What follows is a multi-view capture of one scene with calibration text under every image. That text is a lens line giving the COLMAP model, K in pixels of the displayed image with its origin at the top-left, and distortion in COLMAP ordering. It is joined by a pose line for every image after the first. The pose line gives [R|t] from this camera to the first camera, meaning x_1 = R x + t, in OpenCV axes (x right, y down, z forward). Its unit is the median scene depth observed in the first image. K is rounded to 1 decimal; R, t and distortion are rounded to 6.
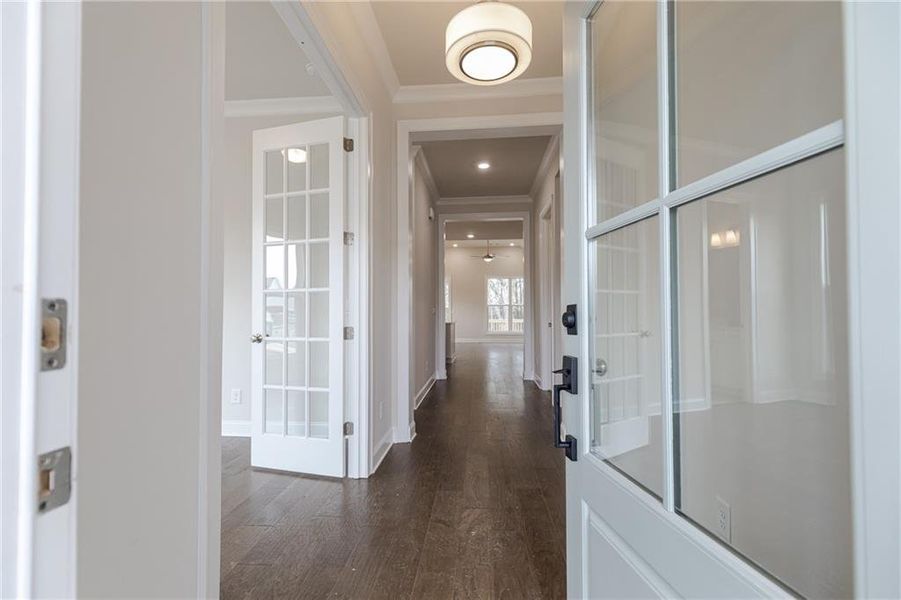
lens RADIAL K [[403.2, 0, 449.3], [0, 403.2, 303.8], [0, 0, 1]] dist [0.001210, 0.000101]
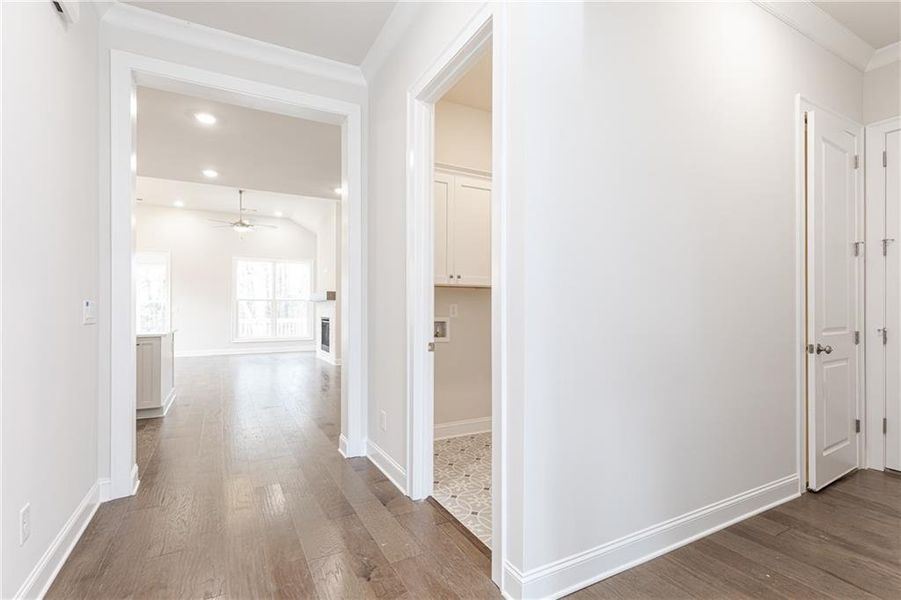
lens RADIAL K [[375.2, 0, 450.5], [0, 375.2, 300.0], [0, 0, 1]] dist [-0.000100, -0.000056]
pose [[0.807260, 0.005769, 0.590168, 0.013800], [-0.007333, 0.999973, 0.000255, 0.002170], [-0.590151, -0.004534, 0.807280, 0.321189]]
